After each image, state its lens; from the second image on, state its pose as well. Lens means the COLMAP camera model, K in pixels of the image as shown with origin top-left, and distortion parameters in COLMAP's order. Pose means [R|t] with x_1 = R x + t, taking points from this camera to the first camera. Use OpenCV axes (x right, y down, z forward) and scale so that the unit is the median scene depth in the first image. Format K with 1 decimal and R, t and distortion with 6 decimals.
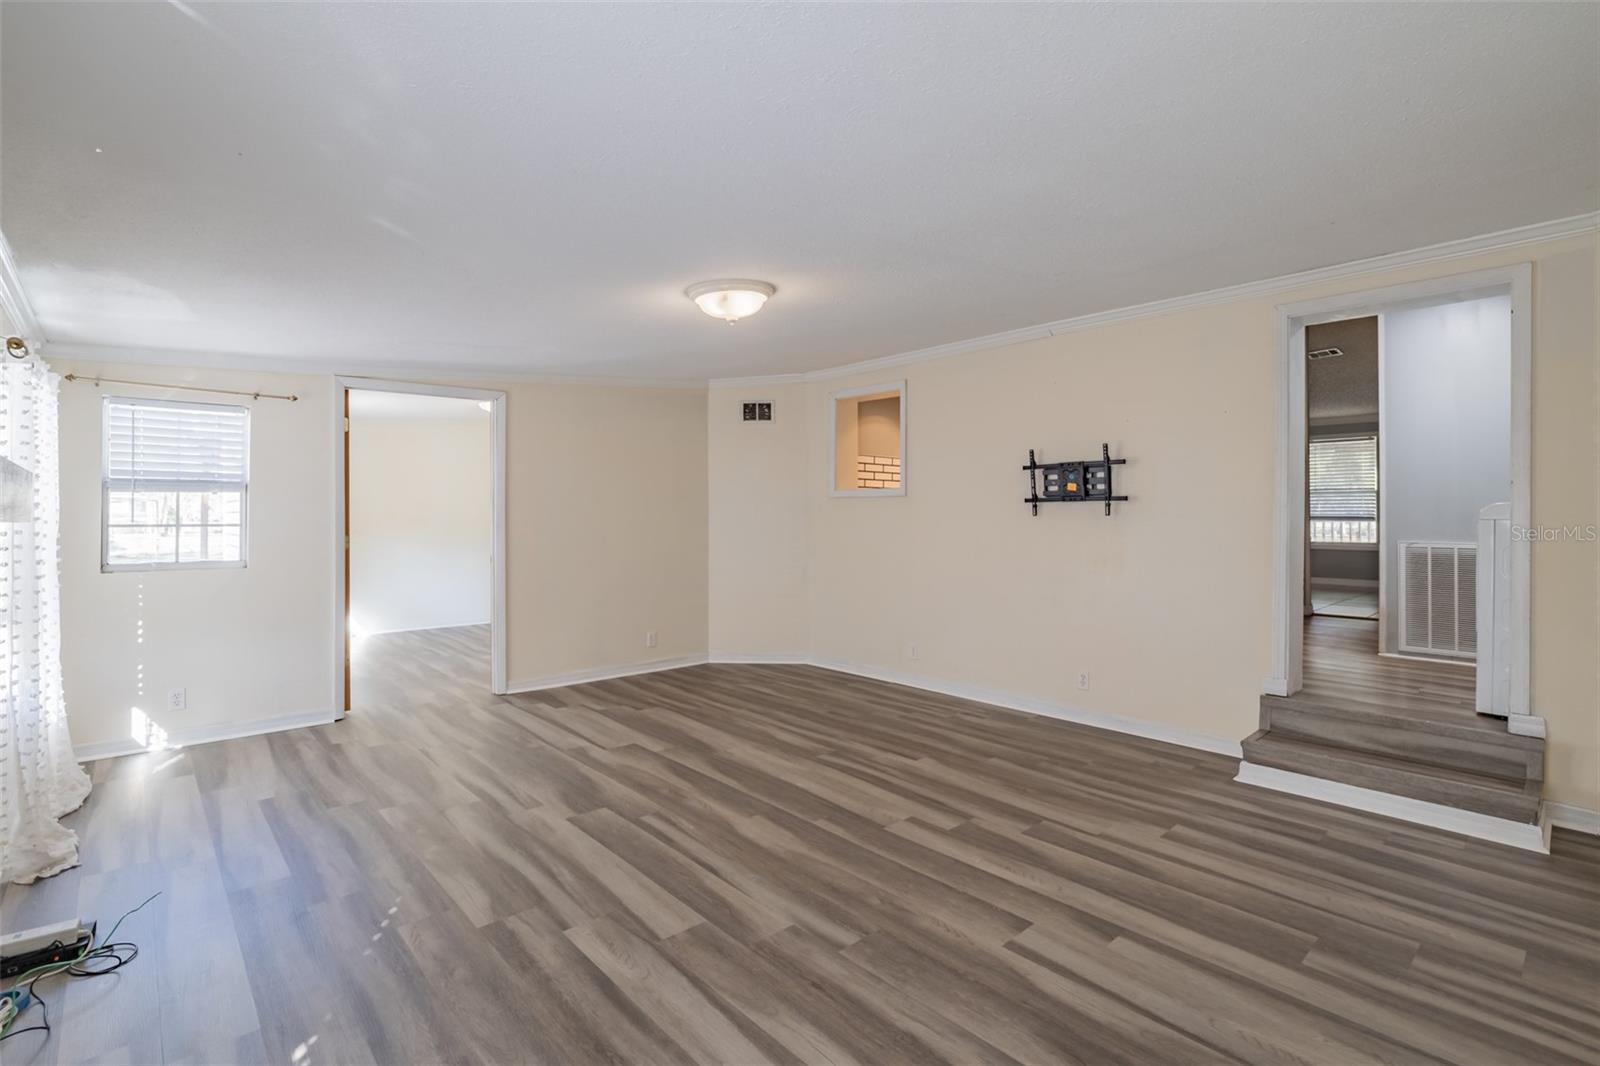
lens RADIAL K [[752.9, 0, 805.9], [0, 752.9, 521.4], [0, 0, 1]] dist [-0.005328, -0.000154]
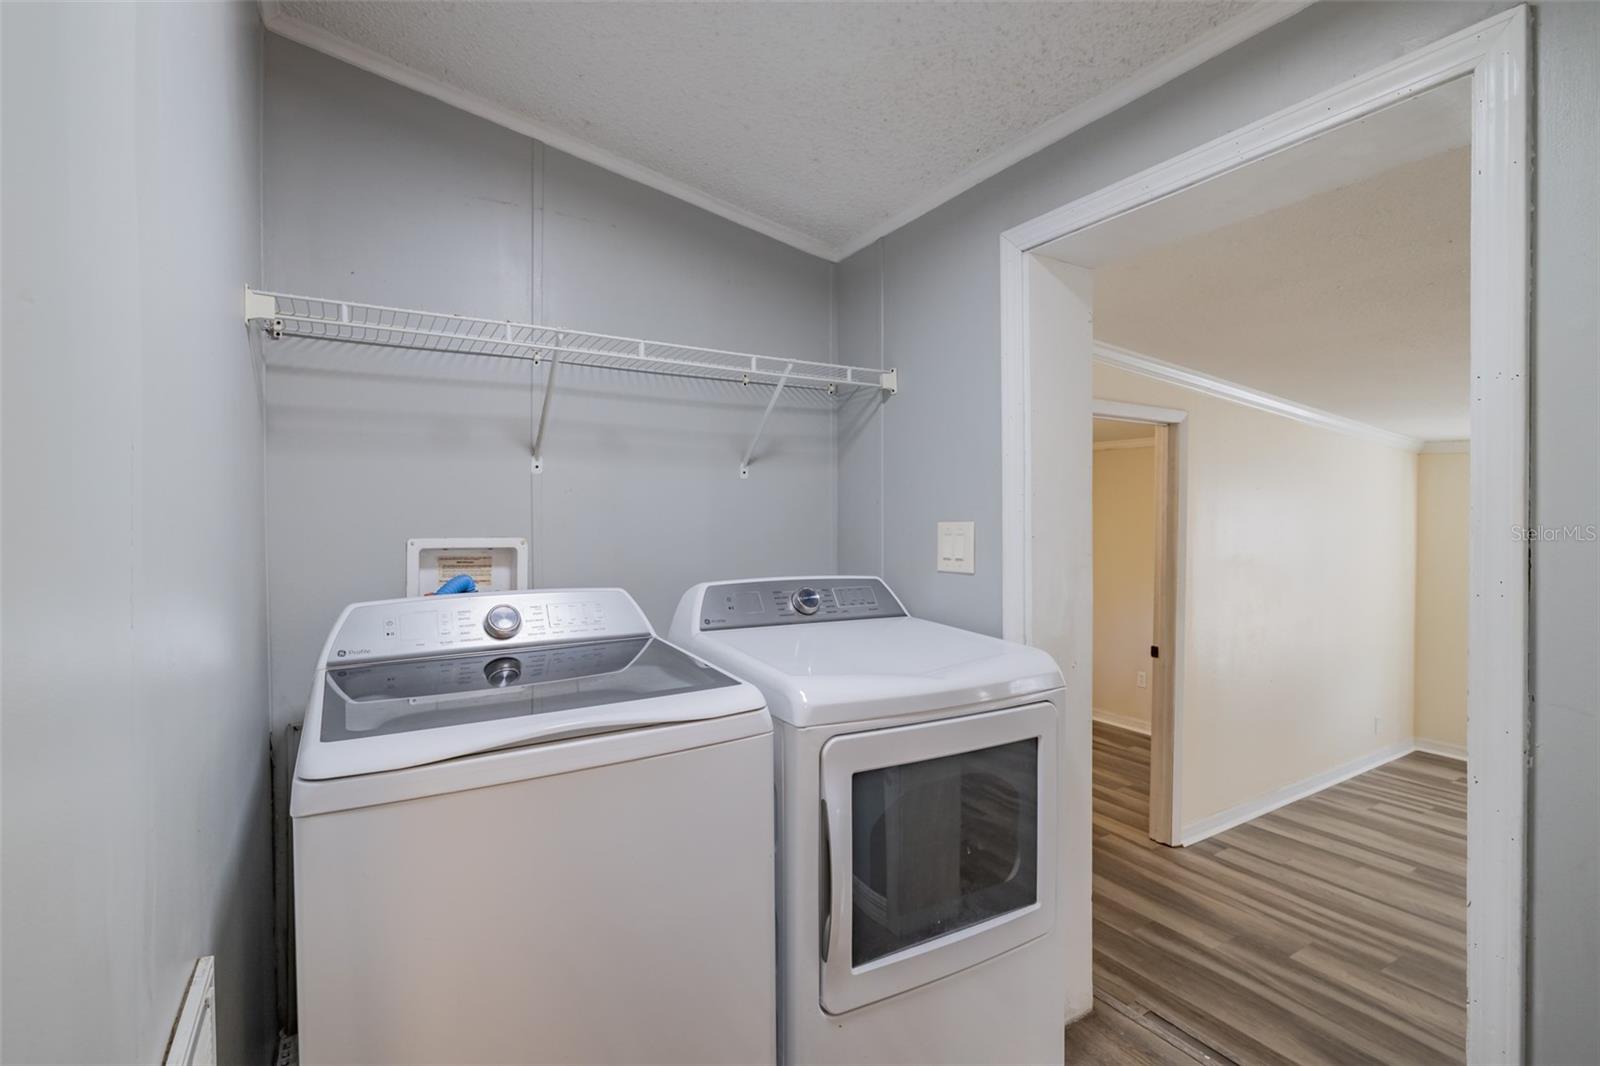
lens RADIAL K [[752.9, 0, 800.3], [0, 752.9, 525.2], [0, 0, 1]] dist [-0.005328, -0.000154]
pose [[-0.981980, 0.000320, 0.188986, 1.077583], [0.004857, 0.999711, 0.023542, -0.126040], [-0.188924, 0.024035, -0.981698, 1.670437]]
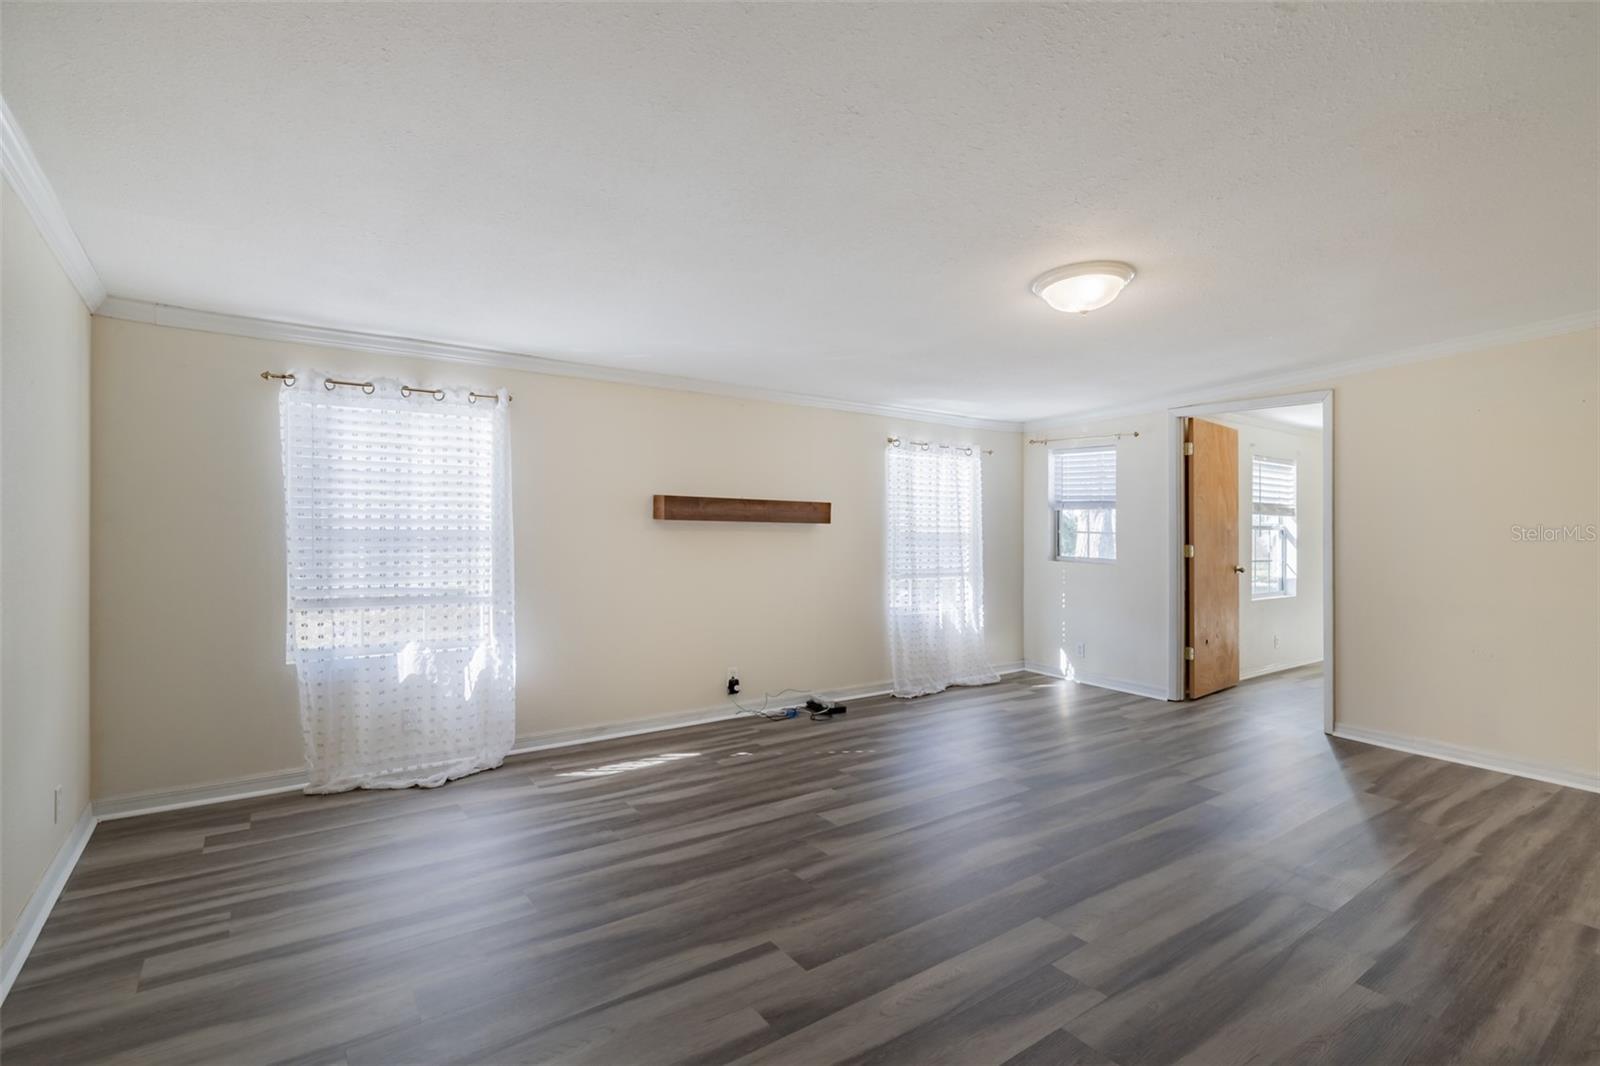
lens RADIAL K [[752.9, 0, 799.3], [0, 752.9, 523.3], [0, 0, 1]] dist [-0.005328, -0.000154]
pose [[-0.117399, 0.003221, -0.993080, 0.911088], [-0.028951, 0.999559, 0.006664, -0.006492], [0.992663, 0.029533, -0.117254, 0.820367]]
